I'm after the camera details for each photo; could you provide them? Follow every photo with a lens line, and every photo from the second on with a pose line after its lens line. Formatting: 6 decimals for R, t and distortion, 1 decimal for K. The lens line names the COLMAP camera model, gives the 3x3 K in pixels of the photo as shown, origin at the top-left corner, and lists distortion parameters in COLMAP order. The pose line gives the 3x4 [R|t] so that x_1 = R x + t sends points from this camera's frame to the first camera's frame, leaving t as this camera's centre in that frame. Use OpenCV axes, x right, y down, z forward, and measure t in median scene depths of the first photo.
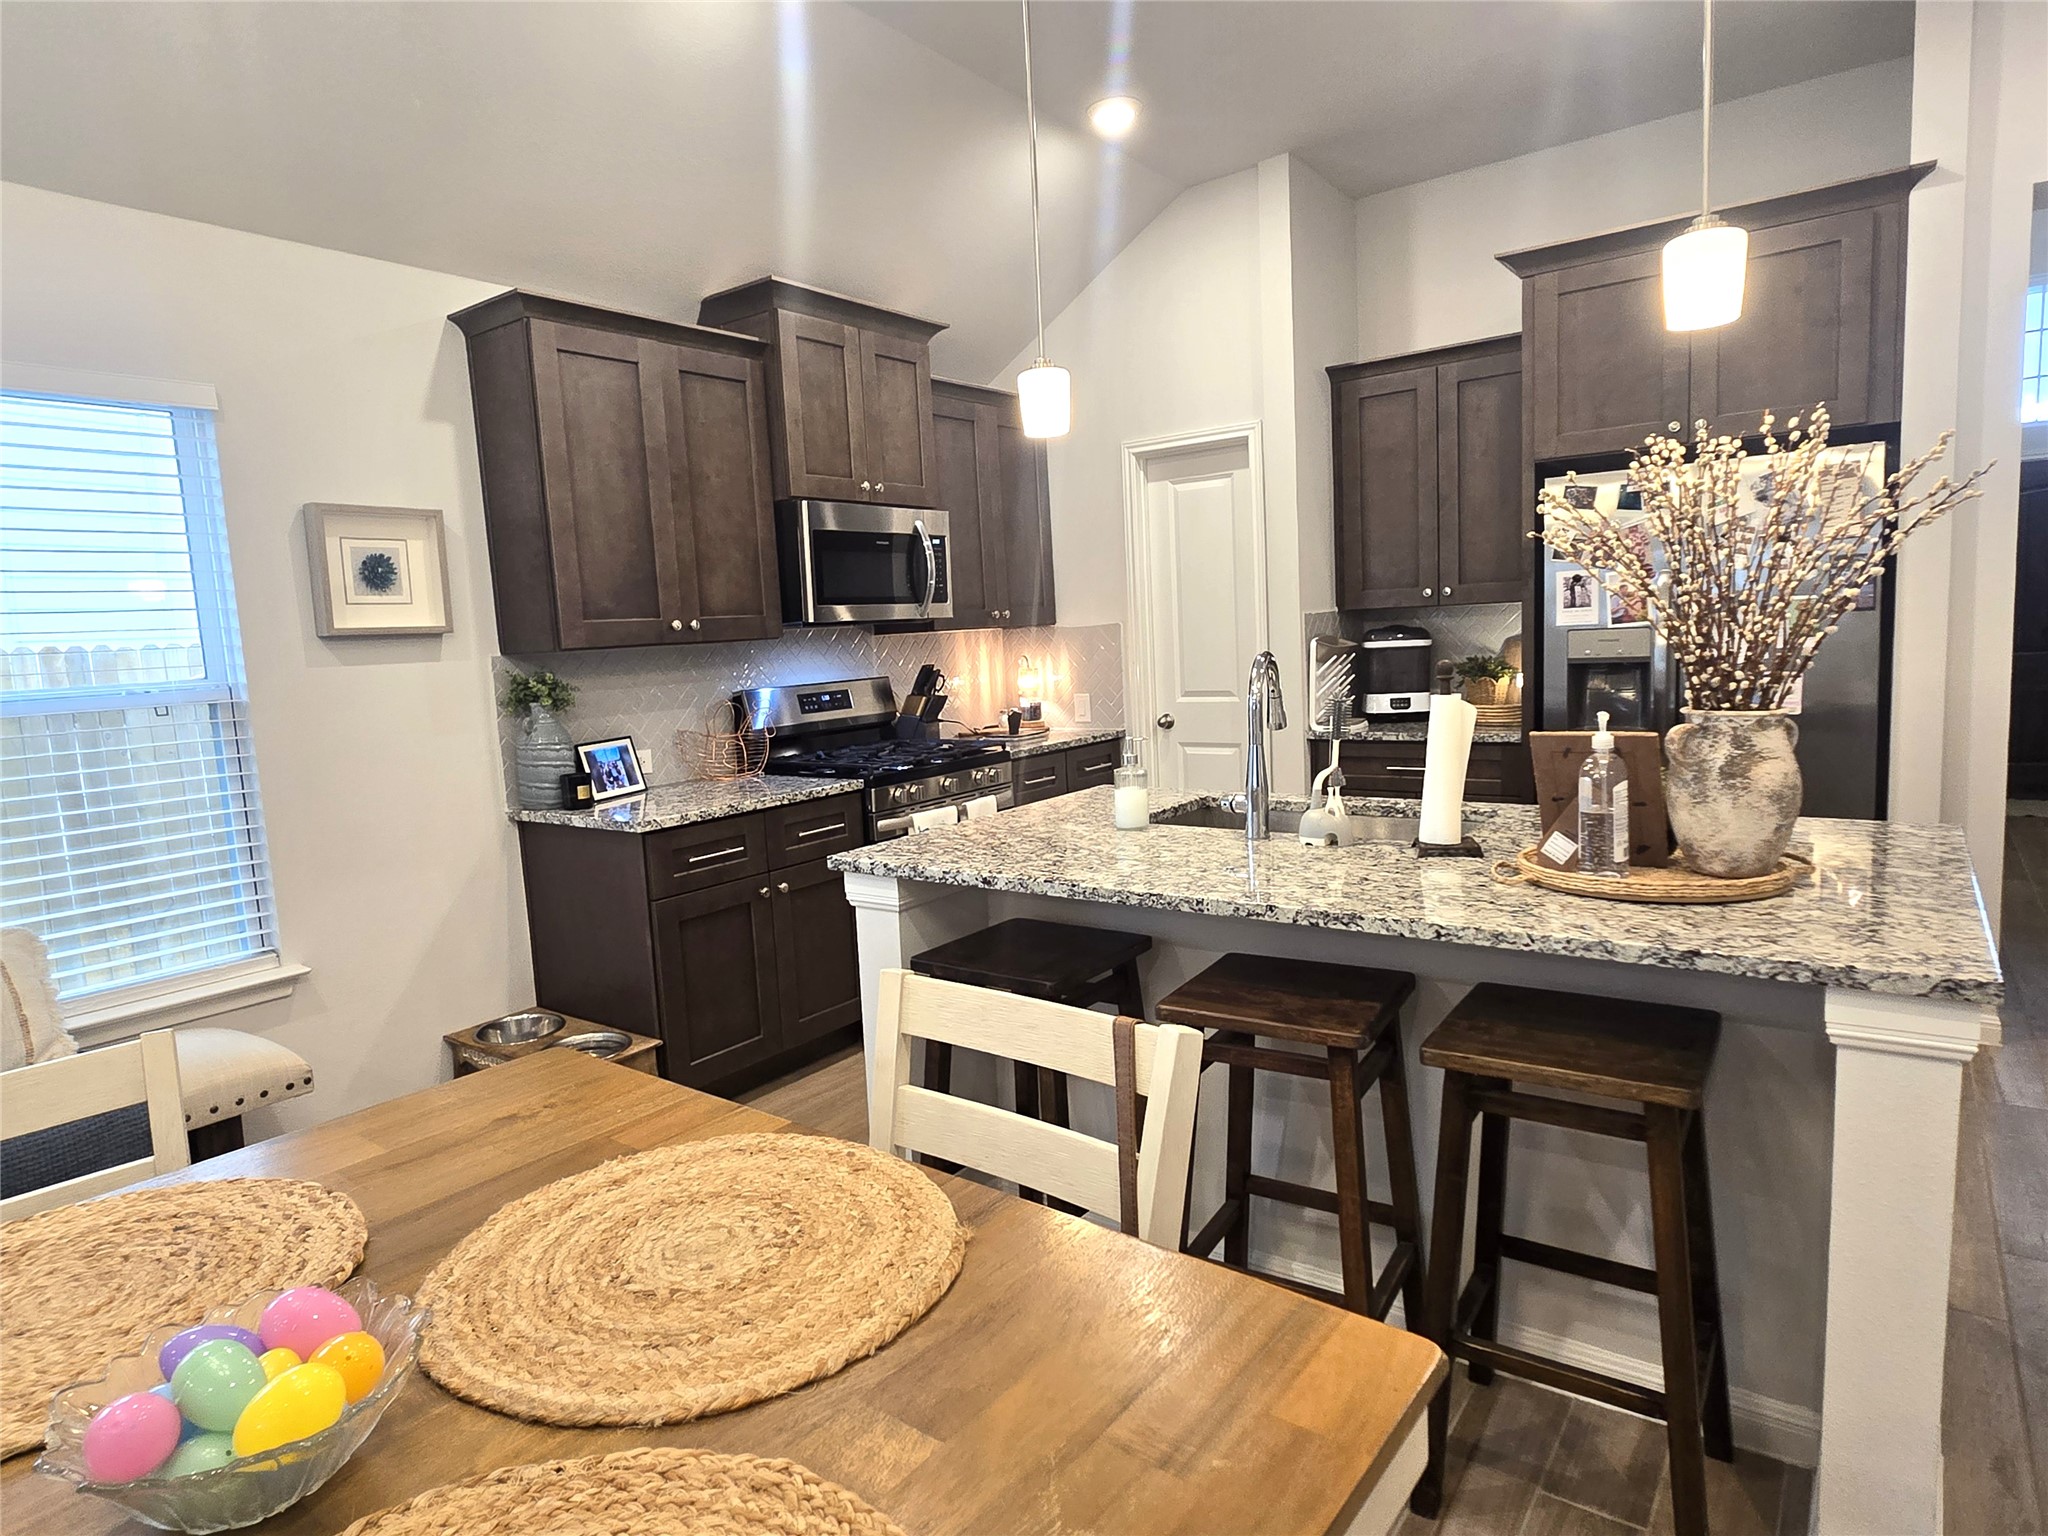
lens RADIAL K [[1187.1, 0, 1016.3], [0, 1187.1, 769.2], [0, 0, 1]] dist [-0.001848, 0.003043]
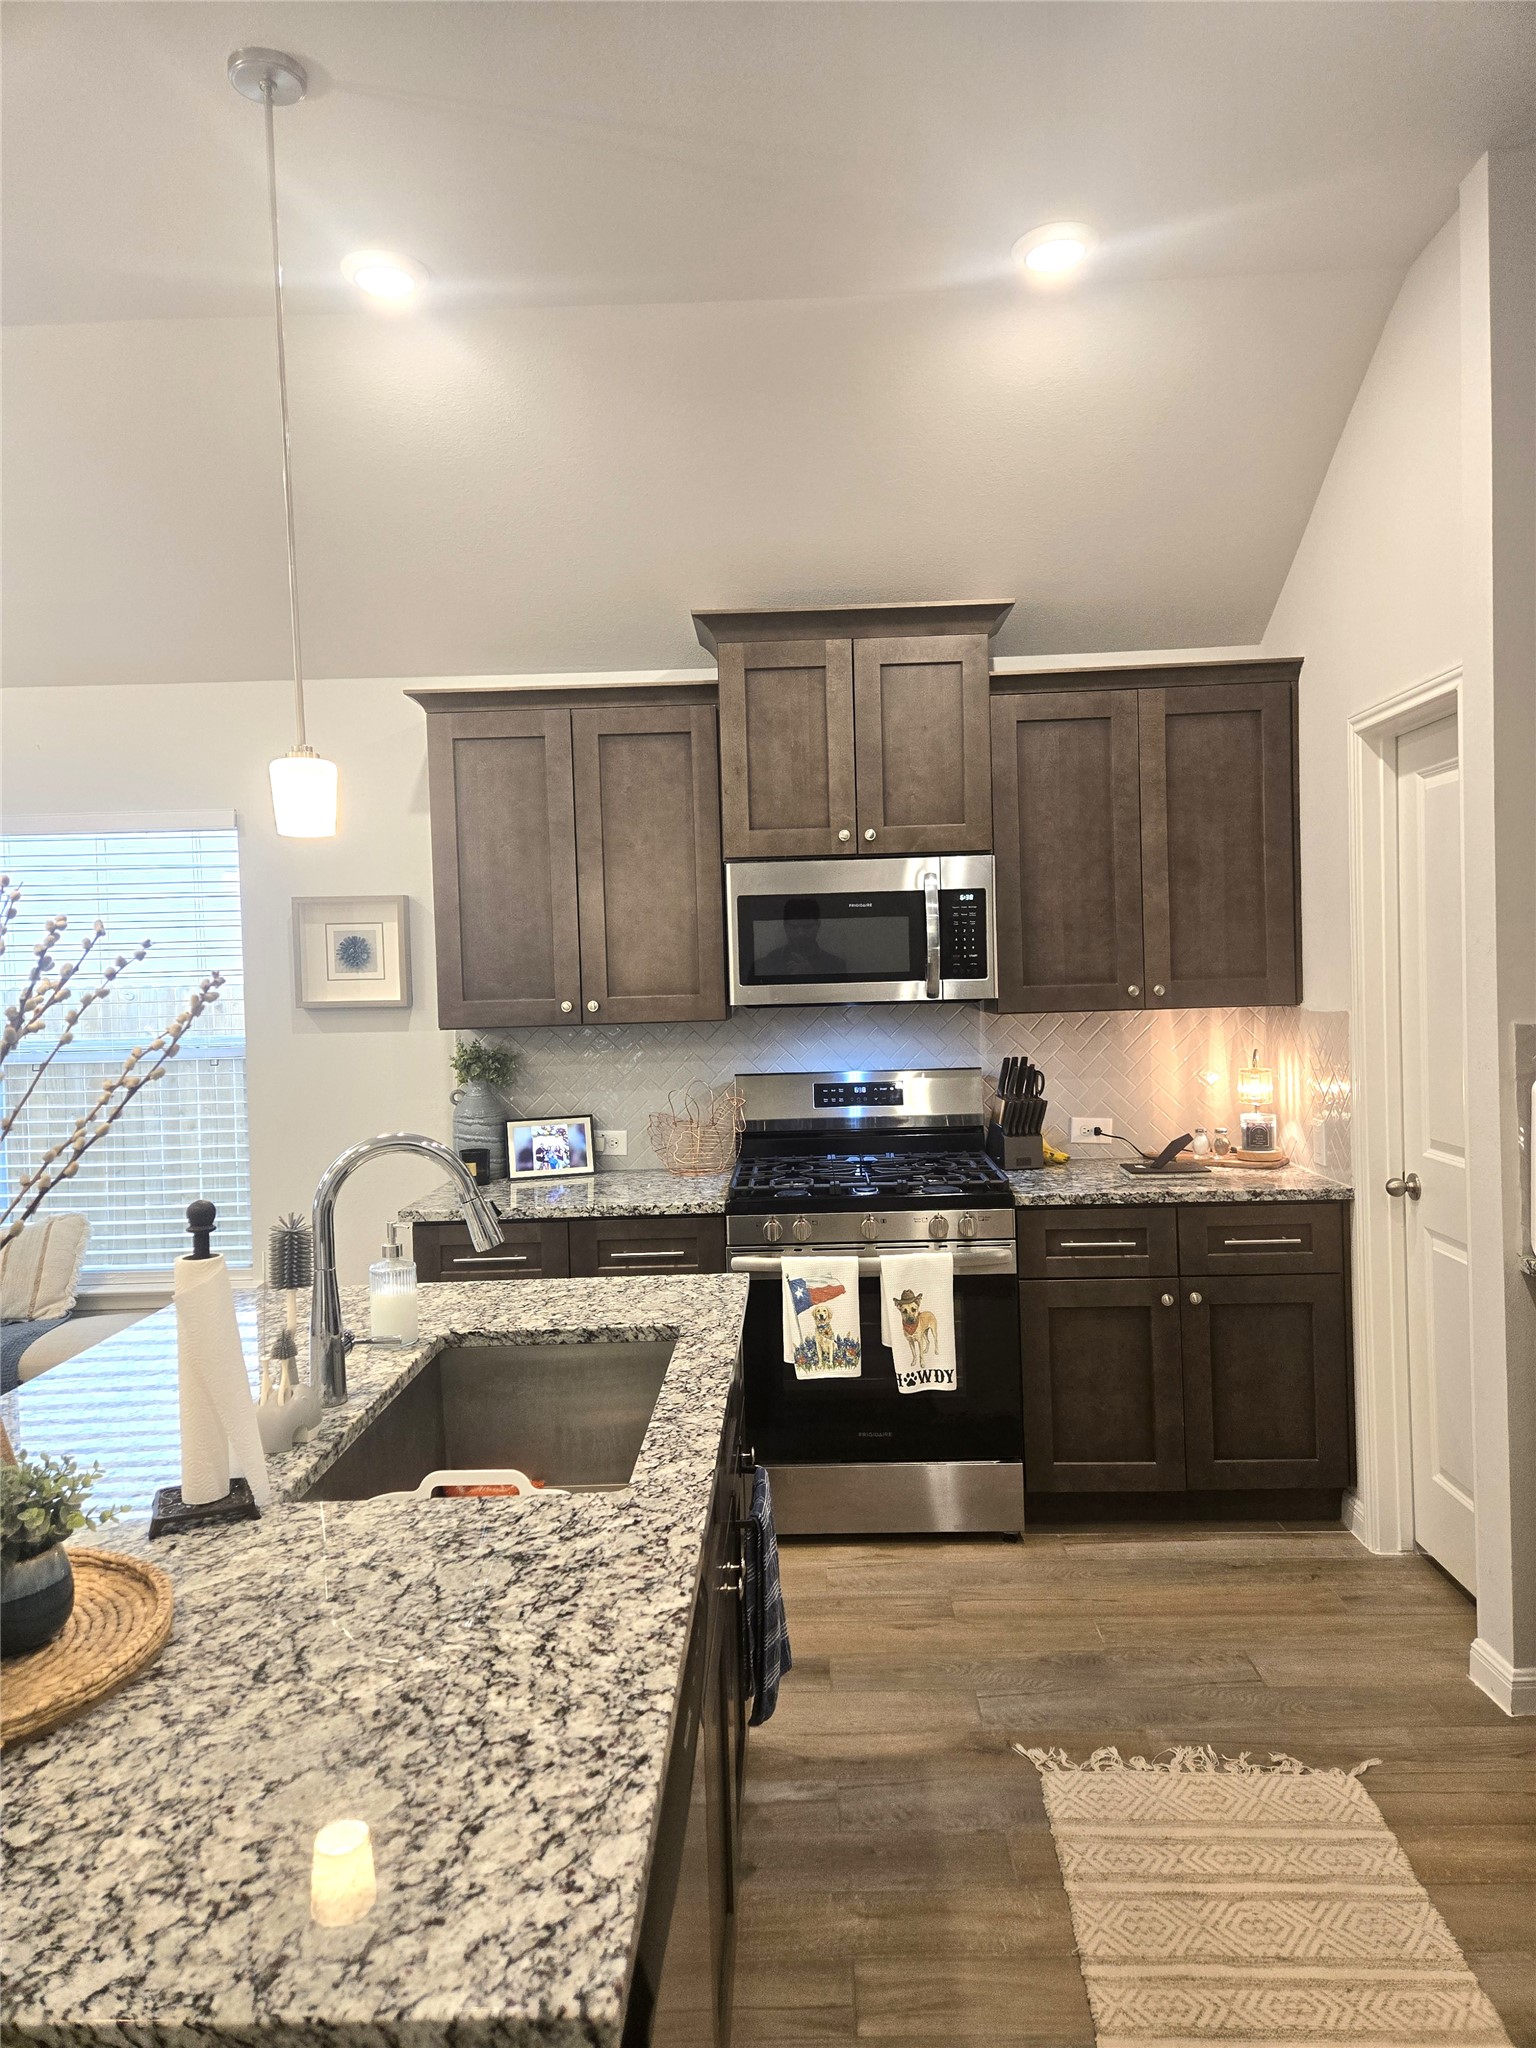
lens RADIAL K [[1377.2, 0, 771.7], [0, 1377.2, 1001.3], [0, 0, 1]] dist [0.057089, -0.000141]
pose [[0.573444, 0.054904, -0.817403, 0.705324], [-0.096478, 0.995335, -0.000829, -0.140881], [0.813544, 0.079337, 0.576065, 0.503675]]
